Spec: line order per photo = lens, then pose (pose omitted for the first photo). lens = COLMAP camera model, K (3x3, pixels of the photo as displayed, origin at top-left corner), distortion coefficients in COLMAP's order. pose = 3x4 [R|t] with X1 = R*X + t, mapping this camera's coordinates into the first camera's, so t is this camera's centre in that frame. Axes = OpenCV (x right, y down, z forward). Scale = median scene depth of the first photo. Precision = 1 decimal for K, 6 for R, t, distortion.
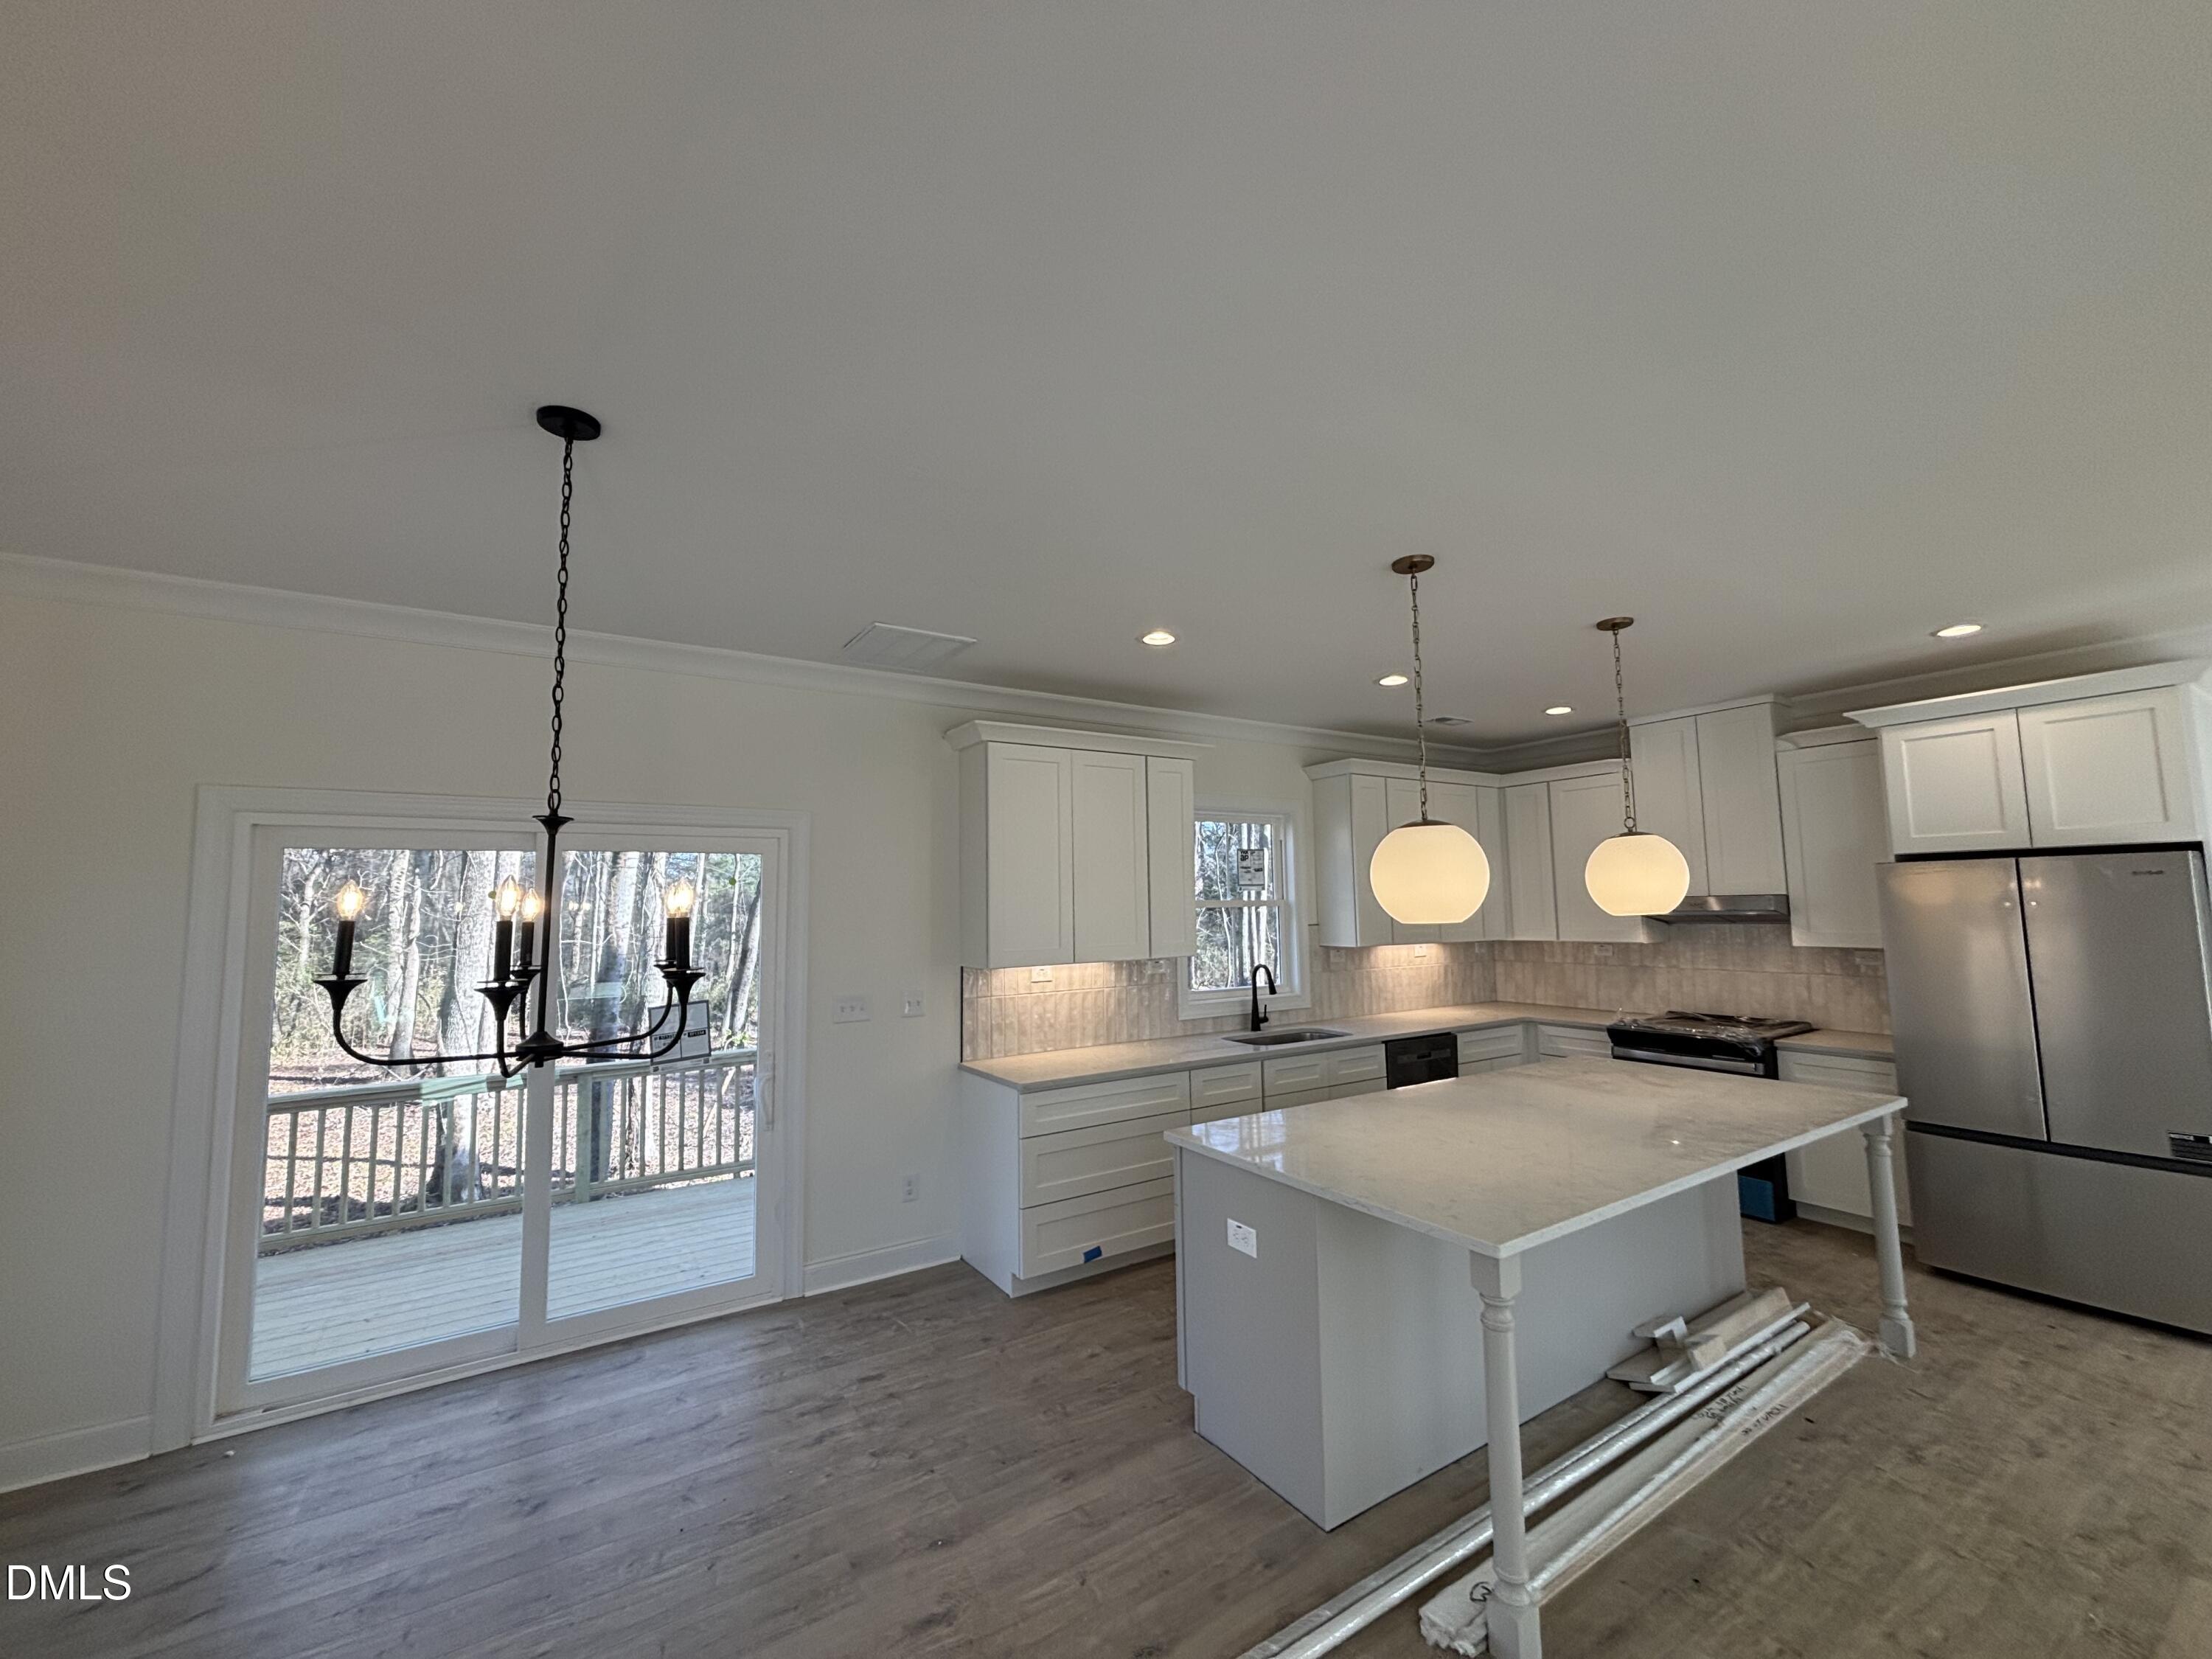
lens RADIAL K [[895.9, 0, 1092.3], [0, 895.9, 827.1], [0, 0, 1]] dist [-0.001156, 0.001126]
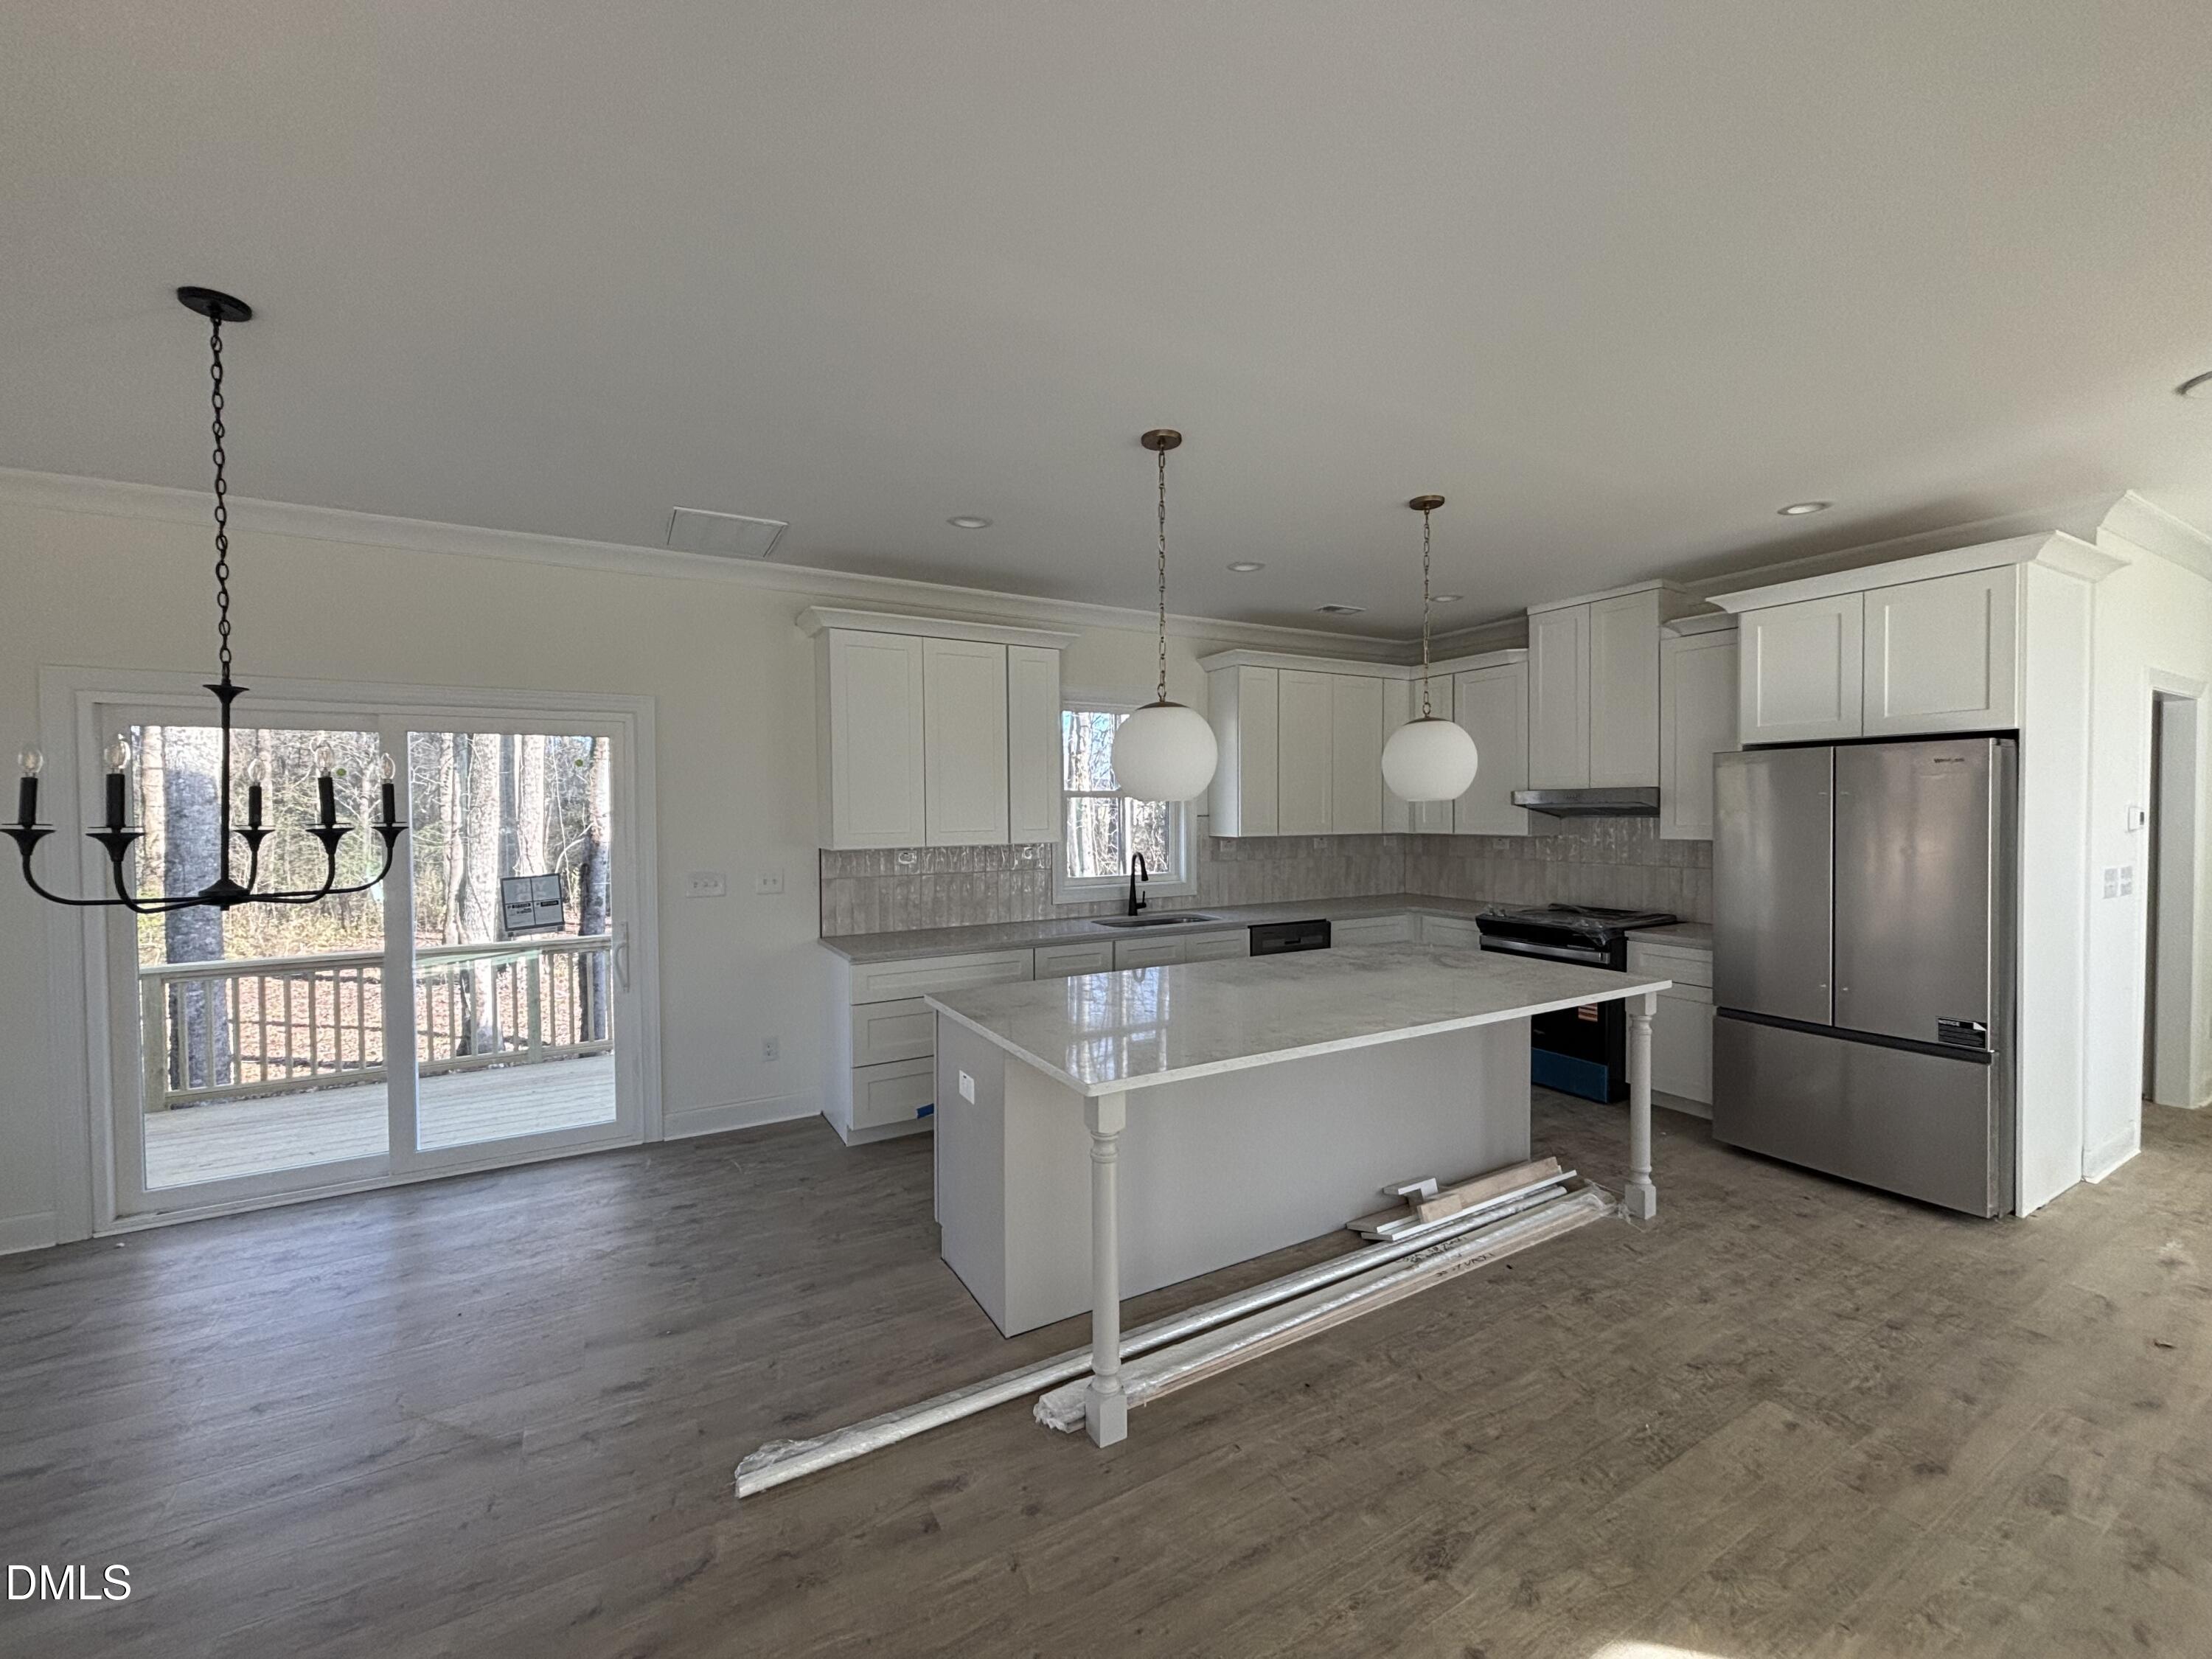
lens RADIAL K [[895.9, 0, 1092.0], [0, 895.9, 827.9], [0, 0, 1]] dist [-0.001156, 0.001126]
pose [[0.998640, 0.010189, -0.051140, 0.219446], [-0.004486, 0.993876, 0.110414, 0.014765], [0.051952, -0.110035, 0.992569, -0.020350]]
